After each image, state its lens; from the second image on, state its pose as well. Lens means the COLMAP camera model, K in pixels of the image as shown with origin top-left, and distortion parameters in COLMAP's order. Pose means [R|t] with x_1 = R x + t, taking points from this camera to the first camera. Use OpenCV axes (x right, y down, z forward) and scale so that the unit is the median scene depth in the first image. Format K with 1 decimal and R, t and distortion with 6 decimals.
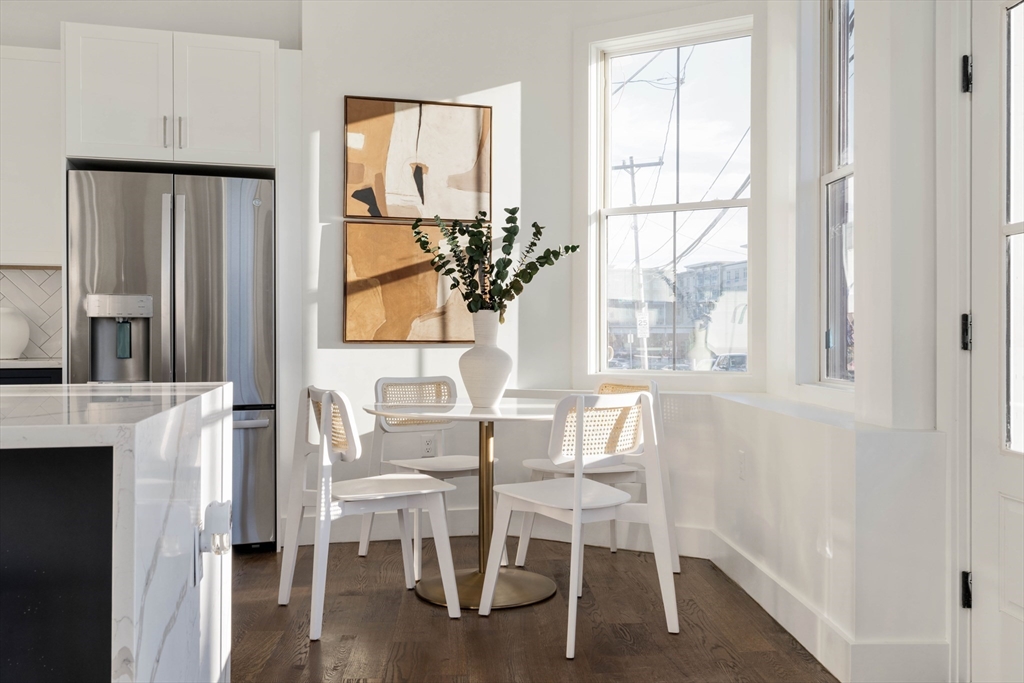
lens RADIAL K [[884.5, 0, 518.6], [0, 884.5, 349.5], [0, 0, 1]] dist [0.017474, 0.002899]
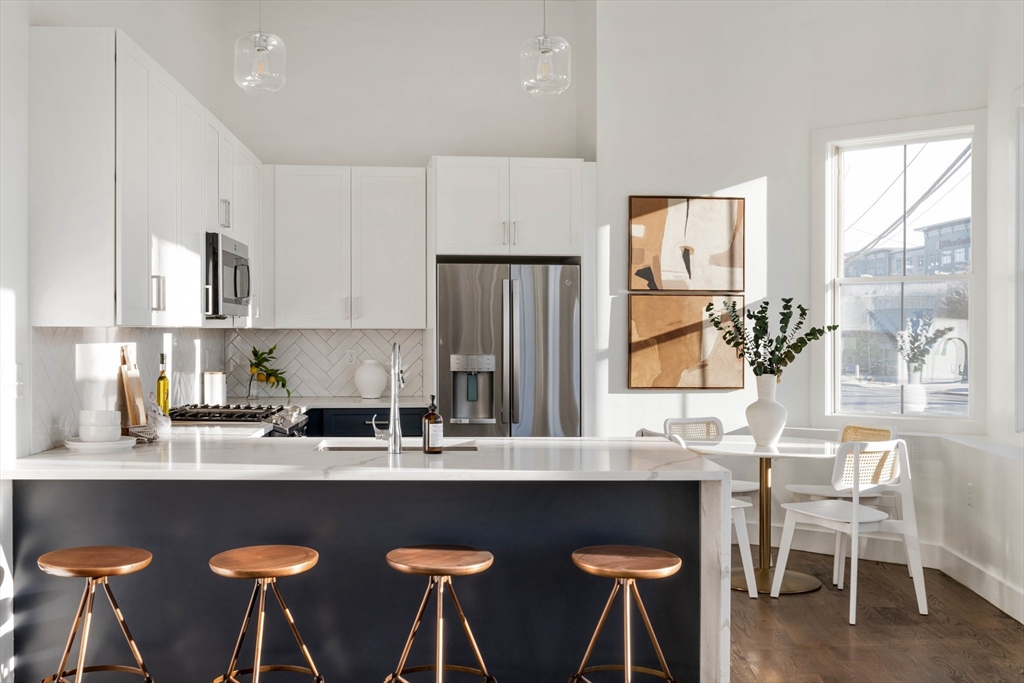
lens RADIAL K [[1026.5, 0, 461.2], [0, 1026.5, 342.7], [0, 0, 1]] dist [0.023149, 0.000000]
pose [[0.986589, 0.002357, -0.163208, -0.211013], [-0.003176, 0.999984, -0.004755, -0.072782], [0.163194, 0.005209, 0.986580, -0.546242]]
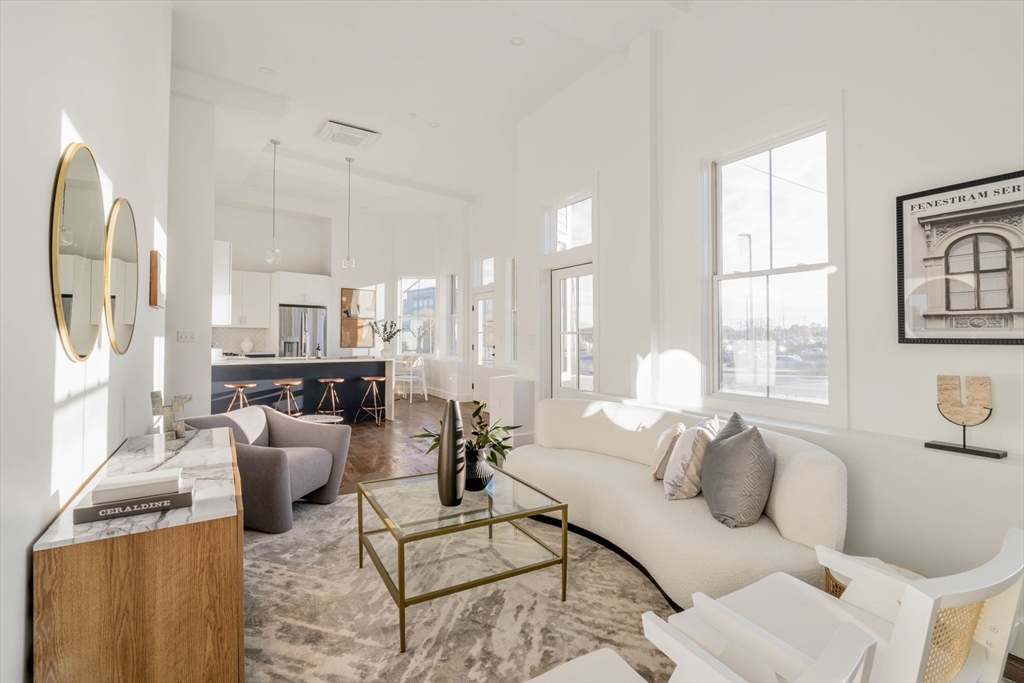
lens RADIAL K [[482.0, 0, 515.5], [0, 482.0, 324.6], [0, 0, 1]] dist [-0.010451, 0.003930]
pose [[0.881612, 0.018239, 0.471623, -0.584026], [0.000311, 0.999230, -0.039224, -0.028963], [-0.471975, 0.034727, 0.880928, -1.480403]]
